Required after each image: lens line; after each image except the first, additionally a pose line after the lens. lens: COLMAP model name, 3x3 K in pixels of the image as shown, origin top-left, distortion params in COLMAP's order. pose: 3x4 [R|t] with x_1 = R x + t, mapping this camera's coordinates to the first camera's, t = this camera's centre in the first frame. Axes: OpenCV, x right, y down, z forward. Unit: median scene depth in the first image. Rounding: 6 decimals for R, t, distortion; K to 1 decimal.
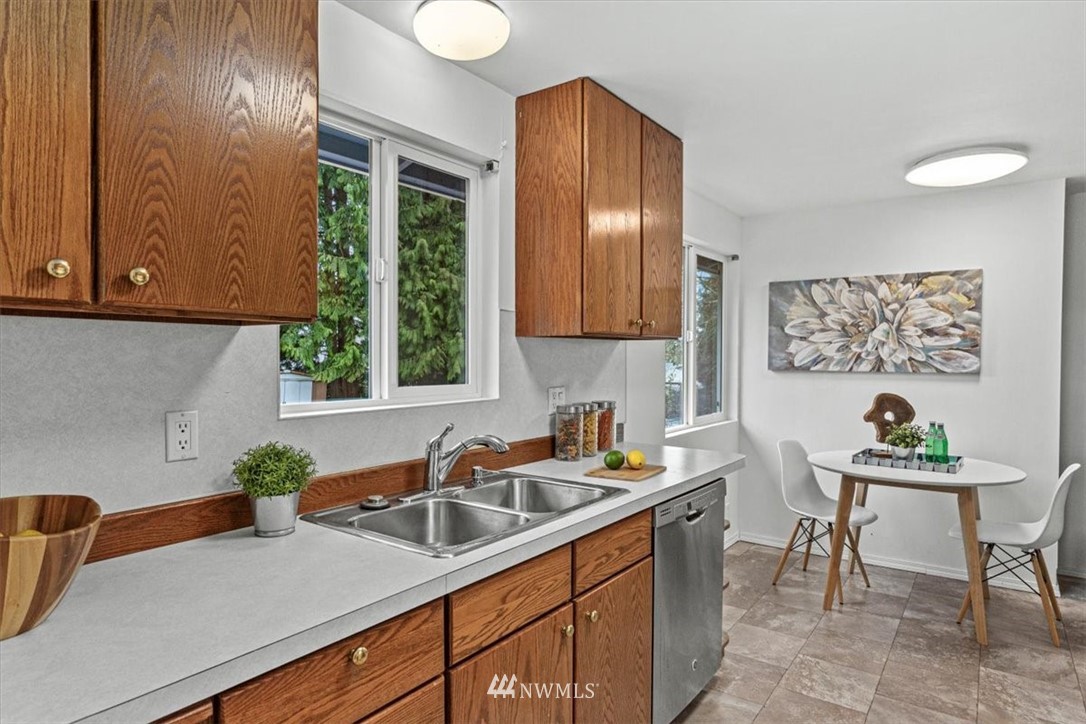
lens RADIAL K [[623.4, 0, 543.0], [0, 623.4, 362.0], [0, 0, 1]] dist [0.000095, 0.001533]
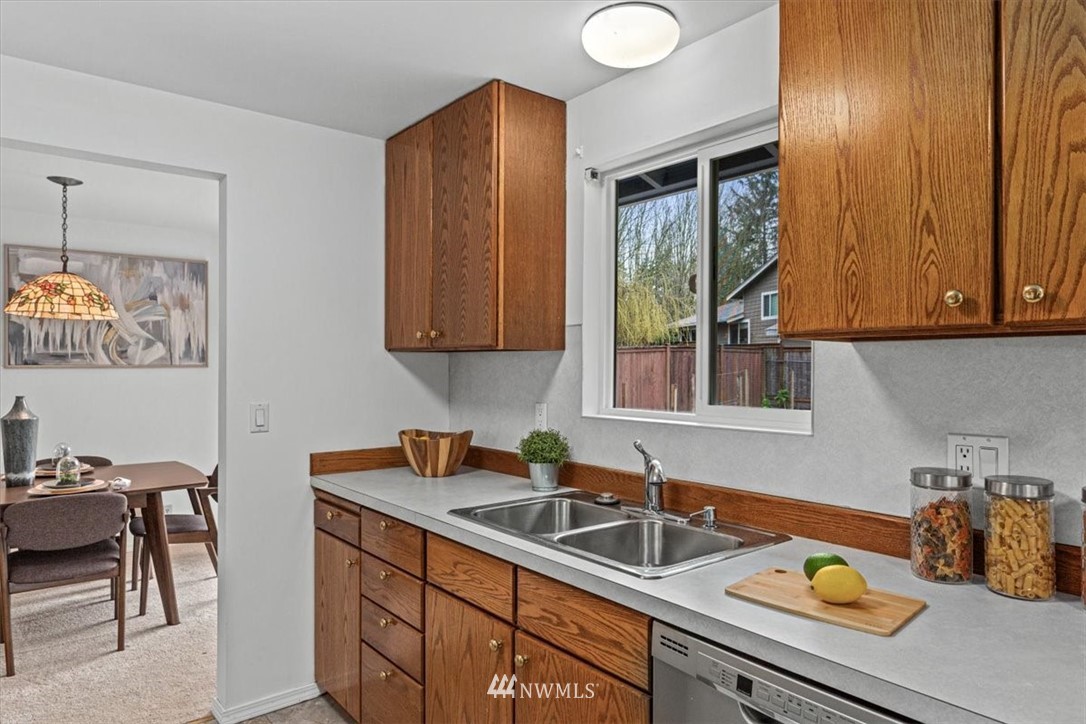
lens RADIAL K [[639.8, 0, 543.0], [0, 639.8, 362.0], [0, 0, 1]] dist [-0.080531, -0.000057]
pose [[-0.235564, -0.015027, -0.971743, 0.196261], [-0.015691, 0.999809, -0.011658, -0.001874], [0.971732, 0.012502, -0.235754, 0.254981]]
